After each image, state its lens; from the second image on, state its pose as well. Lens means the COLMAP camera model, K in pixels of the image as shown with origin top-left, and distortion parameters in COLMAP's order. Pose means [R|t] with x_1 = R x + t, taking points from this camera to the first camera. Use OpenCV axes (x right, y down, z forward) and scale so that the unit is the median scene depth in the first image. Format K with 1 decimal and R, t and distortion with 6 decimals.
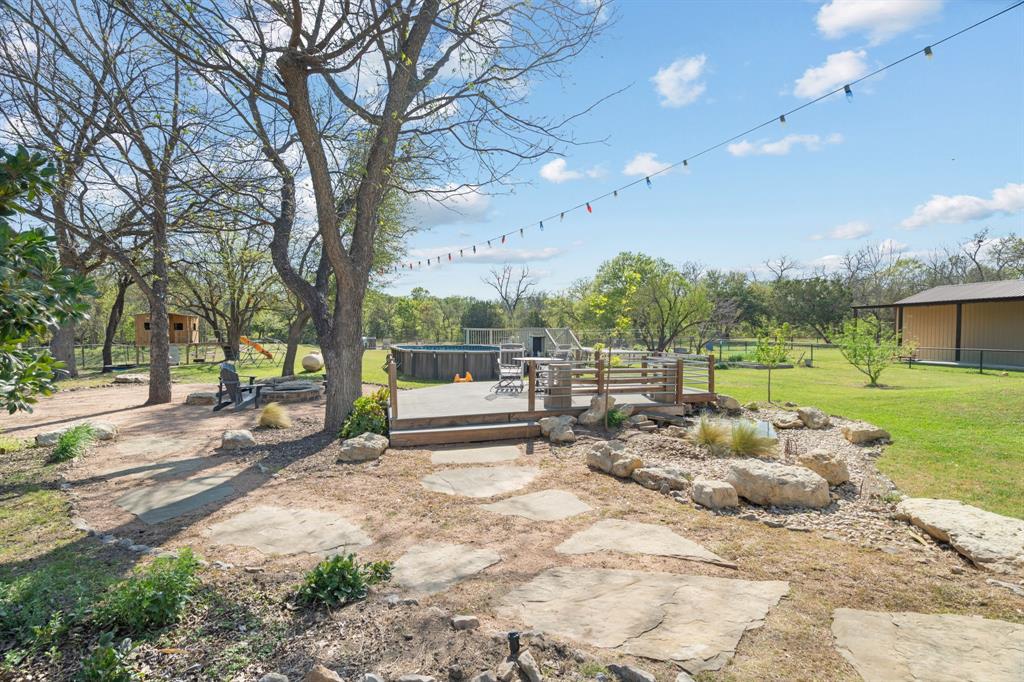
lens RADIAL K [[455.5, 0, 515.2], [0, 455.5, 338.2], [0, 0, 1]] dist [-0.003762, -0.000139]
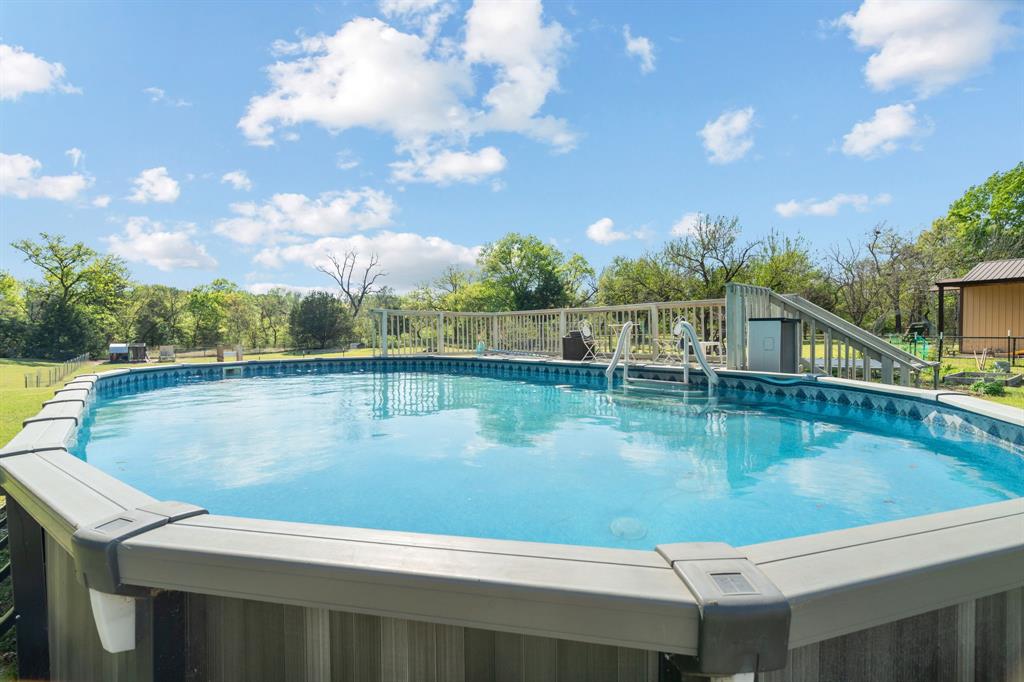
lens RADIAL K [[455.5, 0, 515.5], [0, 455.5, 339.7], [0, 0, 1]] dist [-0.003762, -0.000139]
pose [[0.934529, -0.020170, 0.355314, -0.036829], [0.020523, 0.999786, 0.002777, 0.000919], [-0.355294, 0.004697, 0.934743, 0.169448]]
